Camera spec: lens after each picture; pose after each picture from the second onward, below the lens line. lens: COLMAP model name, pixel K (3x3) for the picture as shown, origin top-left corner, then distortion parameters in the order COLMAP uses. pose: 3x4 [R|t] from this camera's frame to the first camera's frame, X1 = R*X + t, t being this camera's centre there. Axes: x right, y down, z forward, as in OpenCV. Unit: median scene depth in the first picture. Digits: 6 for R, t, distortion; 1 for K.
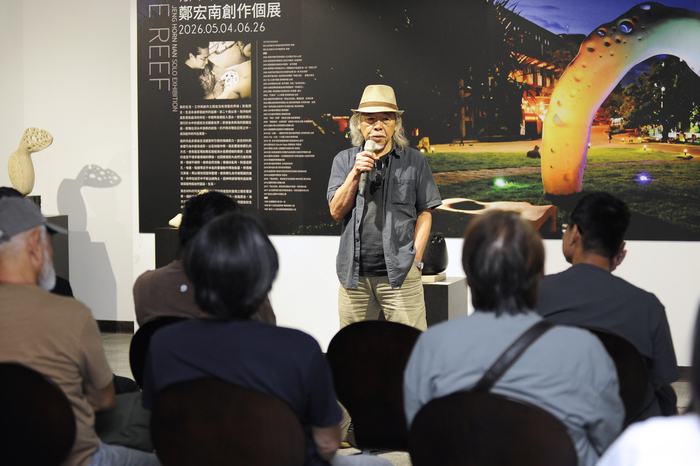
lens RADIAL K [[1616.3, 0, 352.4], [0, 1616.3, 234.1], [0, 0, 1]] dist [-0.163625, 0.000000]
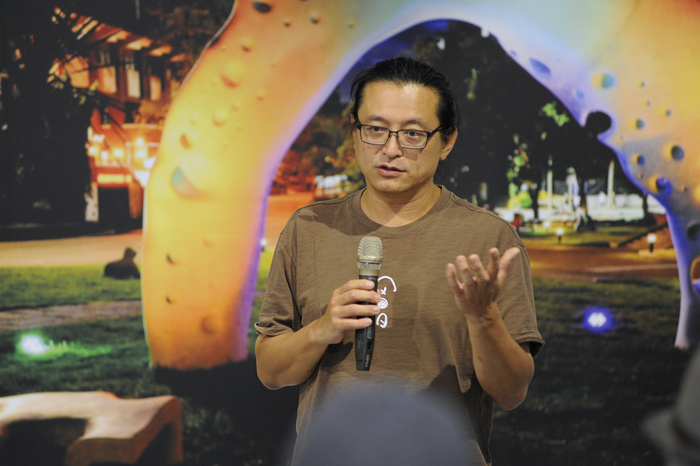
lens RADIAL K [[4098.4, 0, 353.0], [0, 4098.4, 235.0], [0, 0, 1]] dist [3.207709, 0.000000]
pose [[0.902907, -0.015907, 0.429542, -0.274338], [0.040615, 0.998001, -0.048417, -0.006289], [-0.427913, 0.061162, 0.901748, 0.054772]]
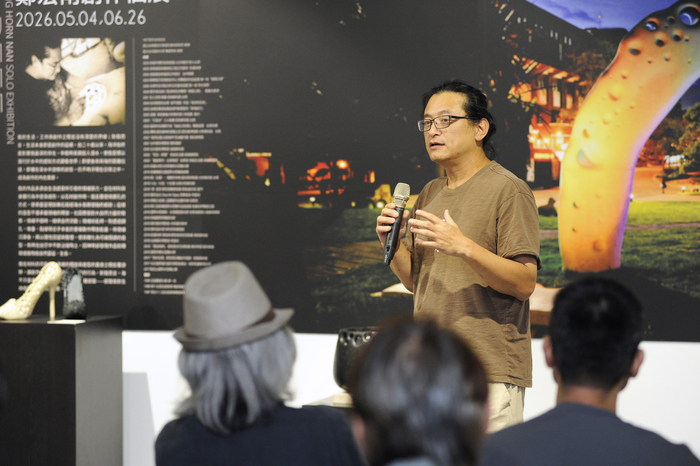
lens RADIAL K [[2257.8, 0, 352.6], [0, 2257.8, 226.9], [0, 0, 1]] dist [0.349292, 0.000000]
pose [[0.999991, 0.002438, 0.003345, 0.029620], [-0.002310, 0.999287, -0.037679, -0.007707], [-0.003434, 0.037671, 0.999284, 0.072812]]
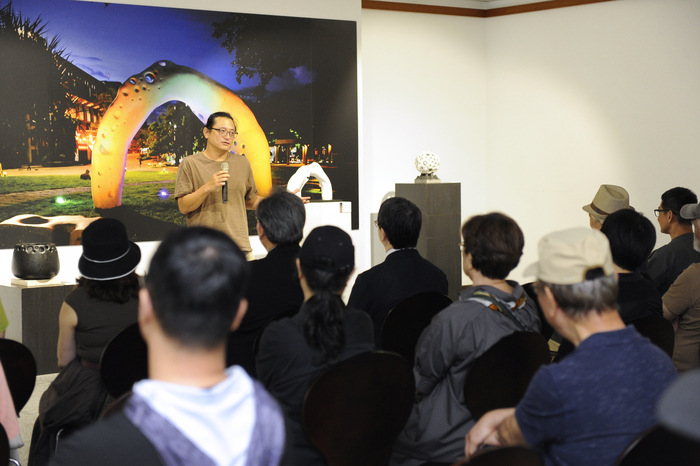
lens RADIAL K [[1343.1, 0, 354.5], [0, 1343.1, 238.0], [0, 0, 1]] dist [0.118743, 0.000000]
pose [[0.526625, -0.048878, 0.848691, -0.664523], [0.056121, 0.998167, 0.022663, -0.014197], [-0.848243, 0.035694, 0.528403, 0.275137]]
